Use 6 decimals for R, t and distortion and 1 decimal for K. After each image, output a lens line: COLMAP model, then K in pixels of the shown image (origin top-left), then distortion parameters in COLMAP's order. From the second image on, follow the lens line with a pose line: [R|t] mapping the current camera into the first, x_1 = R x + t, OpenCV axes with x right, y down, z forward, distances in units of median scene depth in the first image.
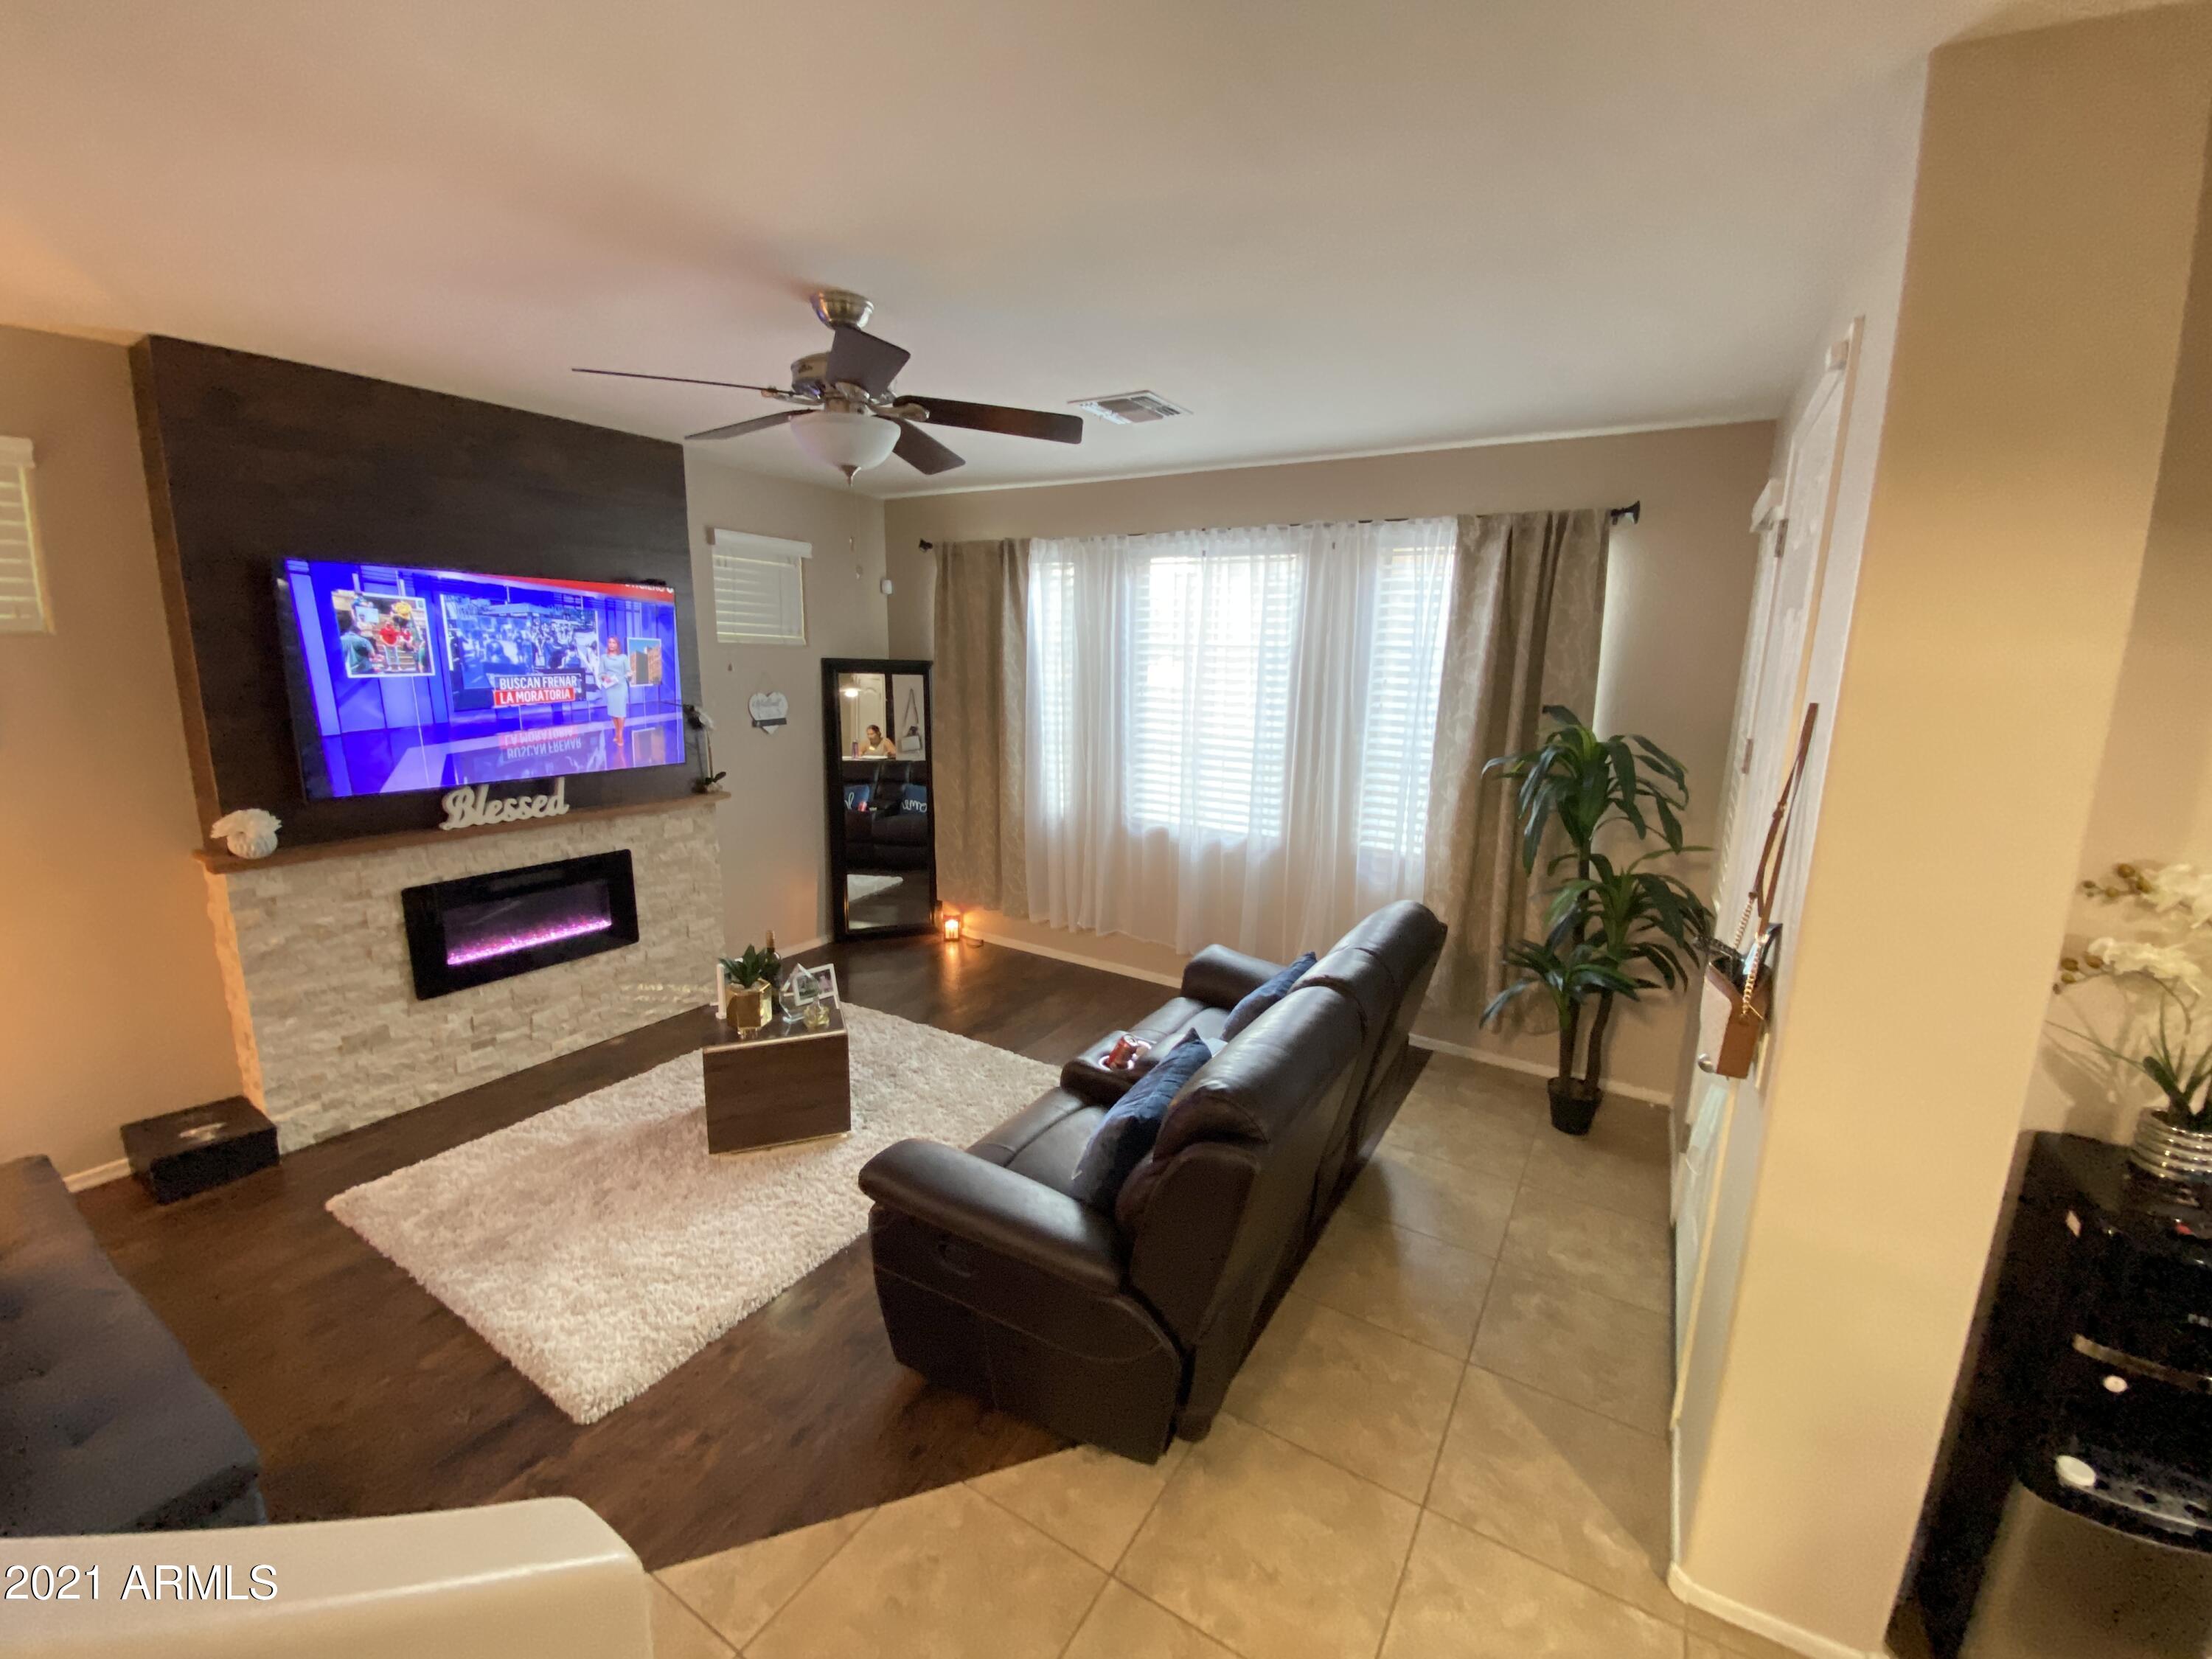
lens RADIAL K [[886.8, 0, 1103.3], [0, 886.8, 820.0], [0, 0, 1]] dist [0.010787, -0.014585]
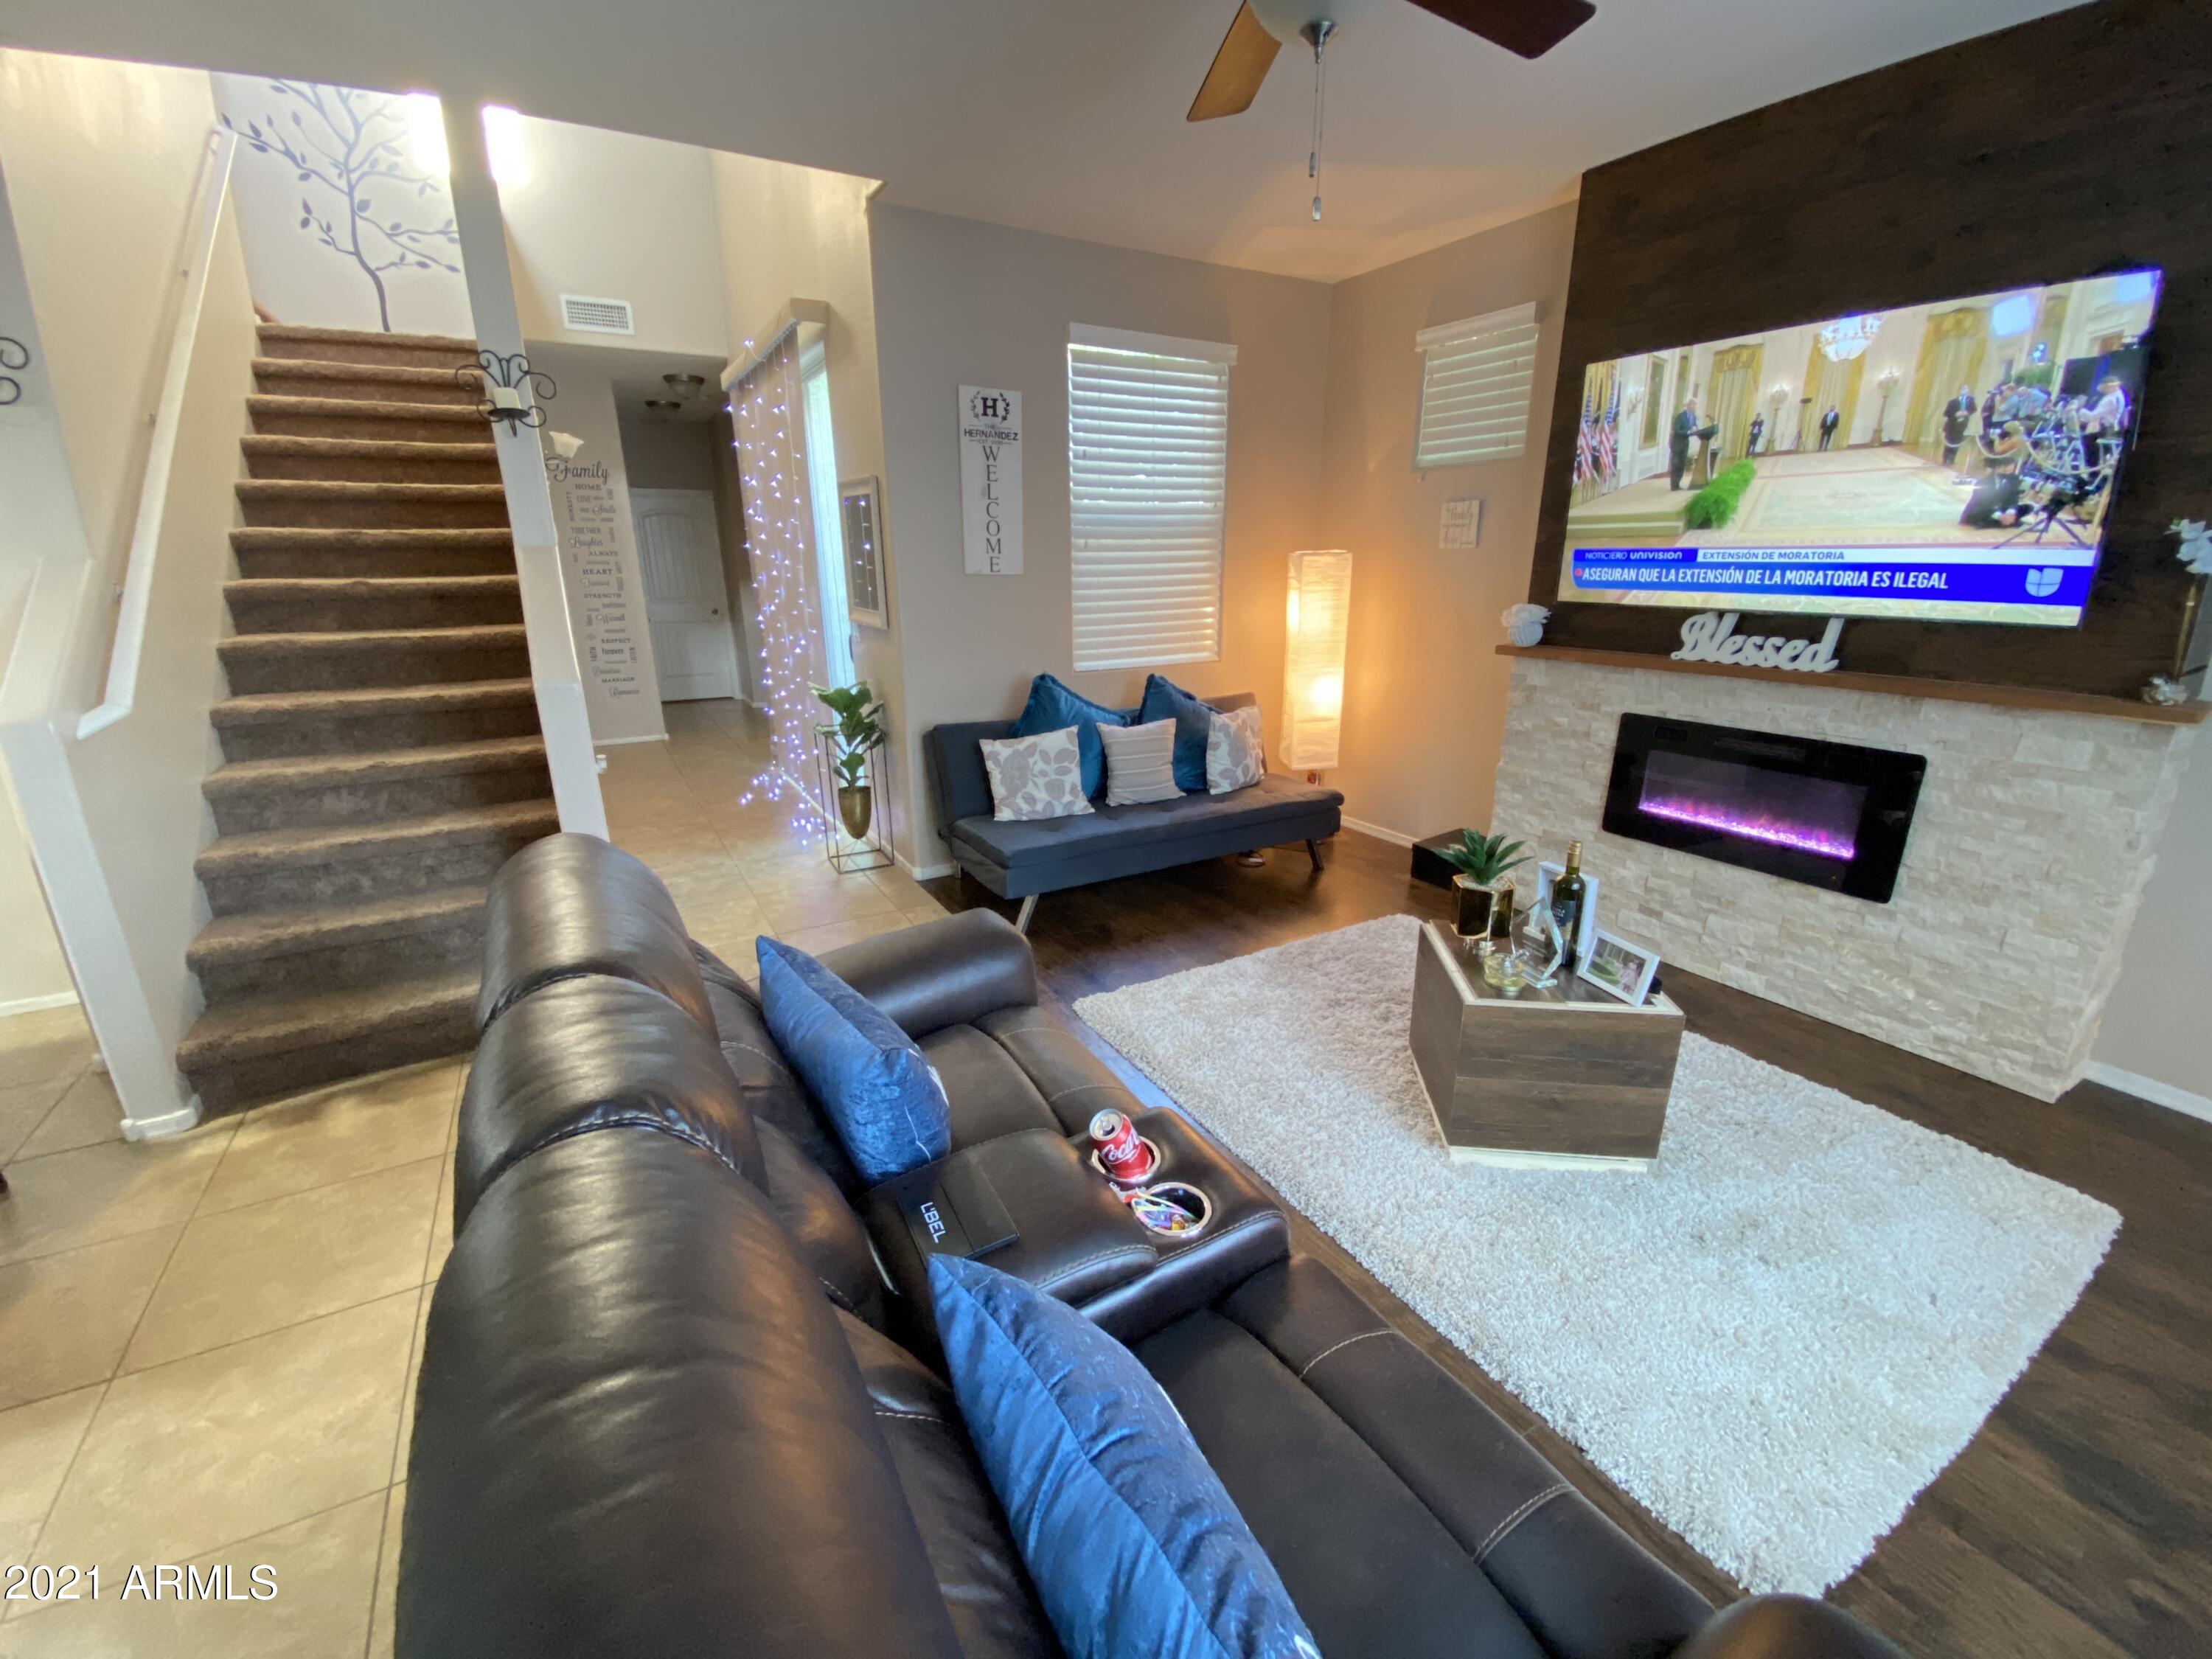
lens RADIAL K [[886.8, 0, 1104.4], [0, 886.8, 828.8], [0, 0, 1]] dist [0.010787, -0.014585]
pose [[-0.472296, 0.247174, -0.846074, 0.323906], [-0.156749, 0.921025, 0.356571, -0.061484], [0.867391, 0.301028, -0.396252, 0.917417]]
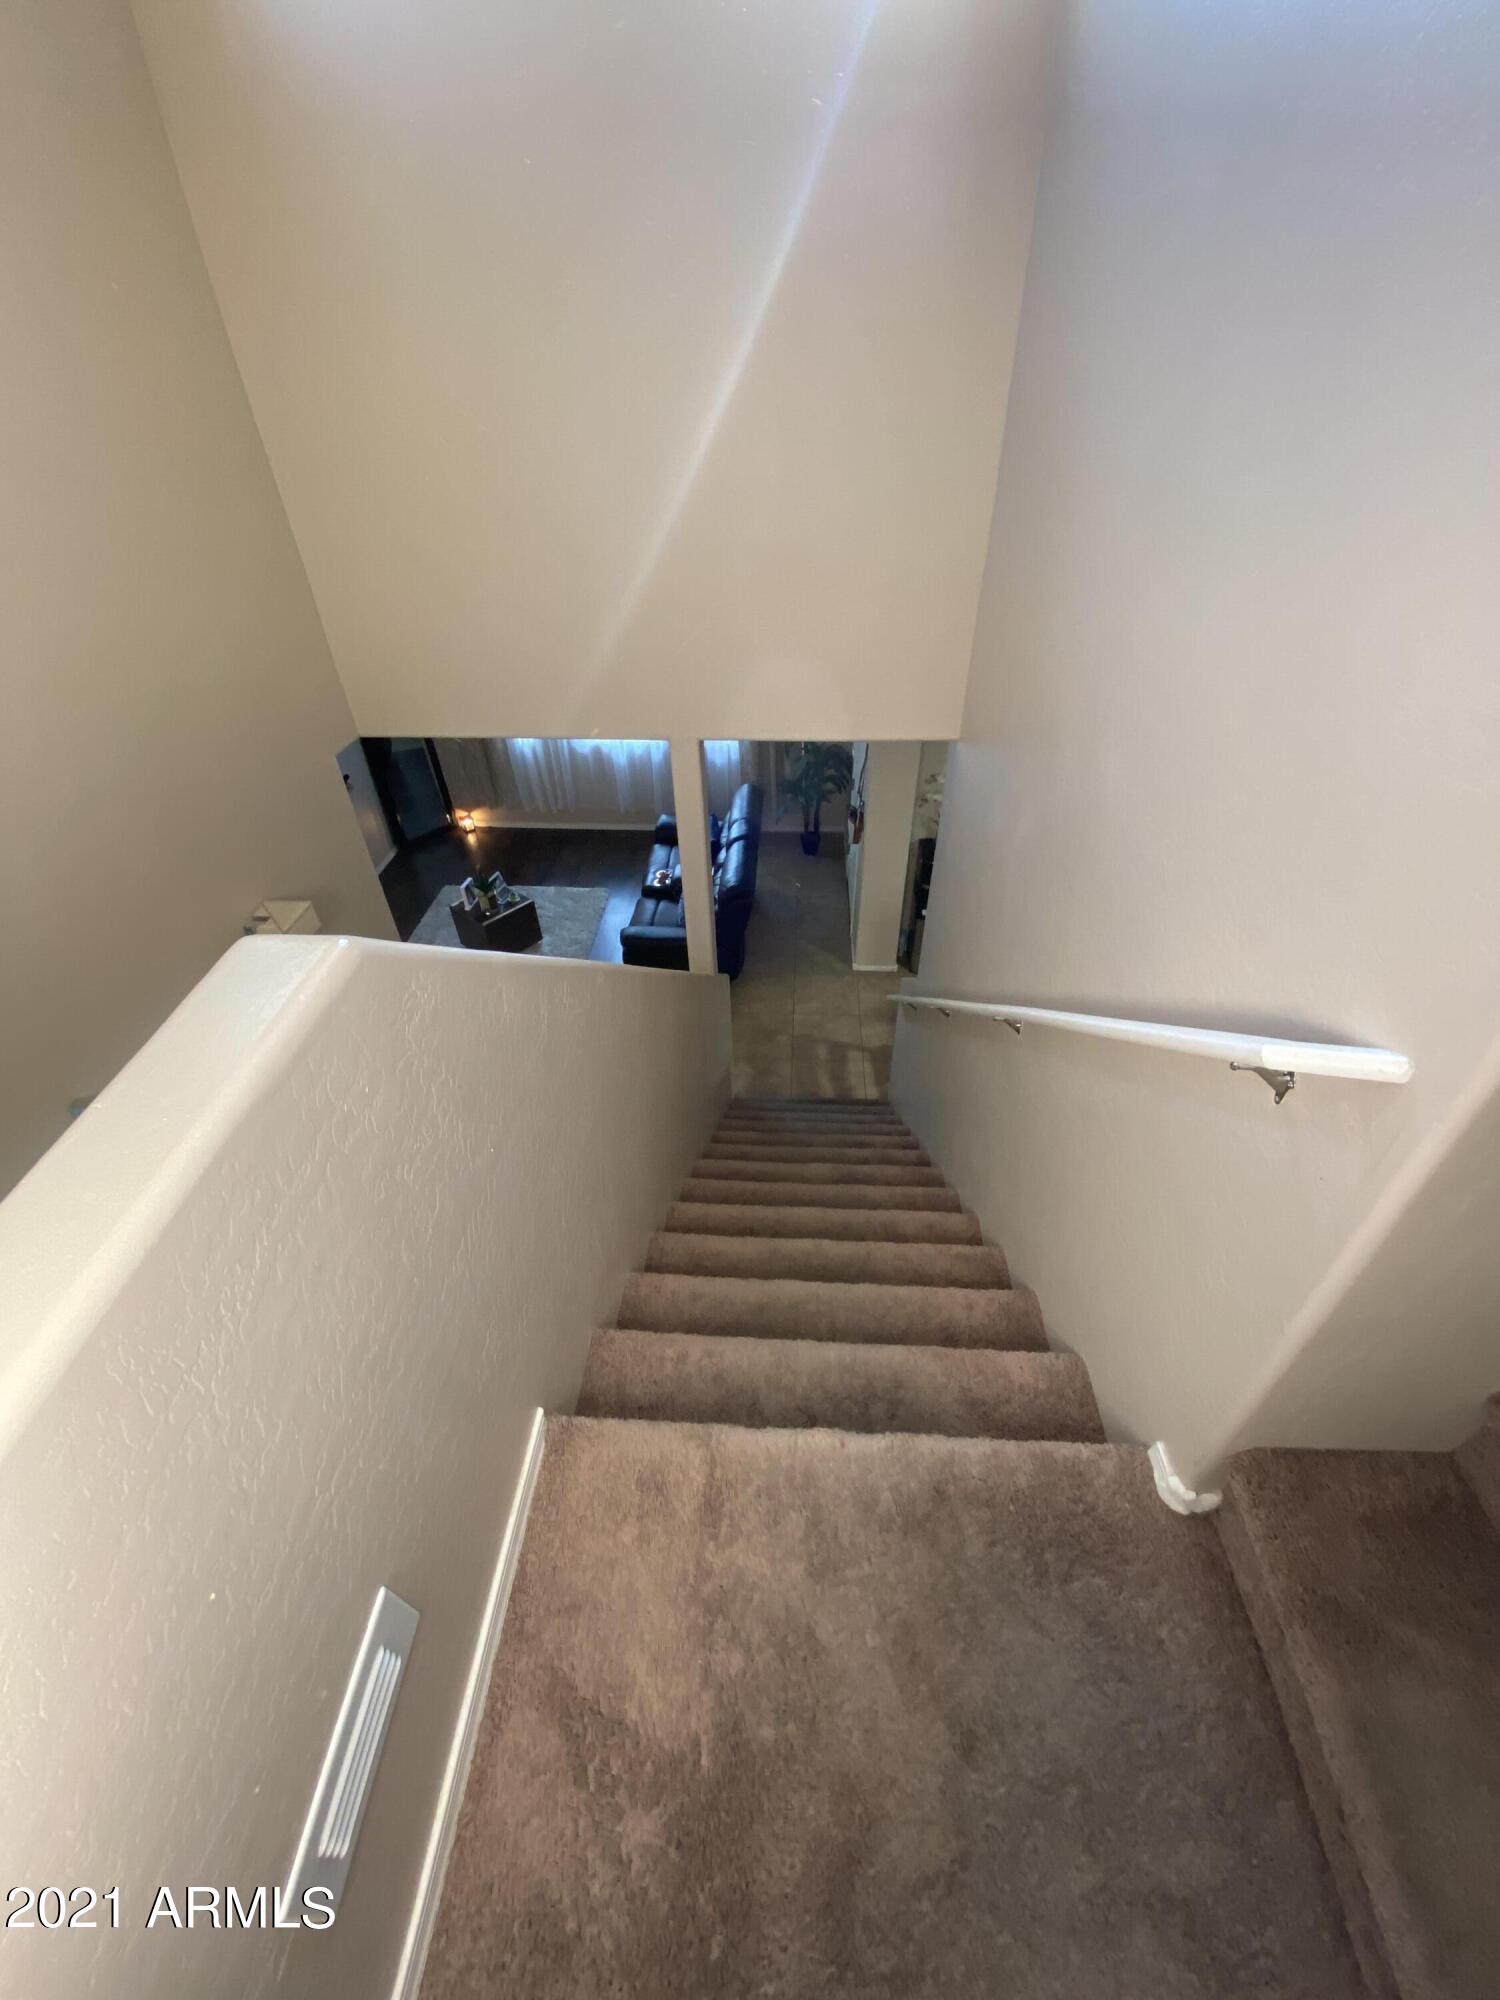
lens RADIAL K [[801.8, 0, 767.6], [0, 801.8, 1010.7], [0, 0, 1]] dist [0.010787, -0.014585]
pose [[0.870269, -0.335904, 0.360278, -0.557825], [0.115700, 0.850350, 0.513341, -0.461076], [-0.478796, -0.405060, 0.778897, -0.905294]]
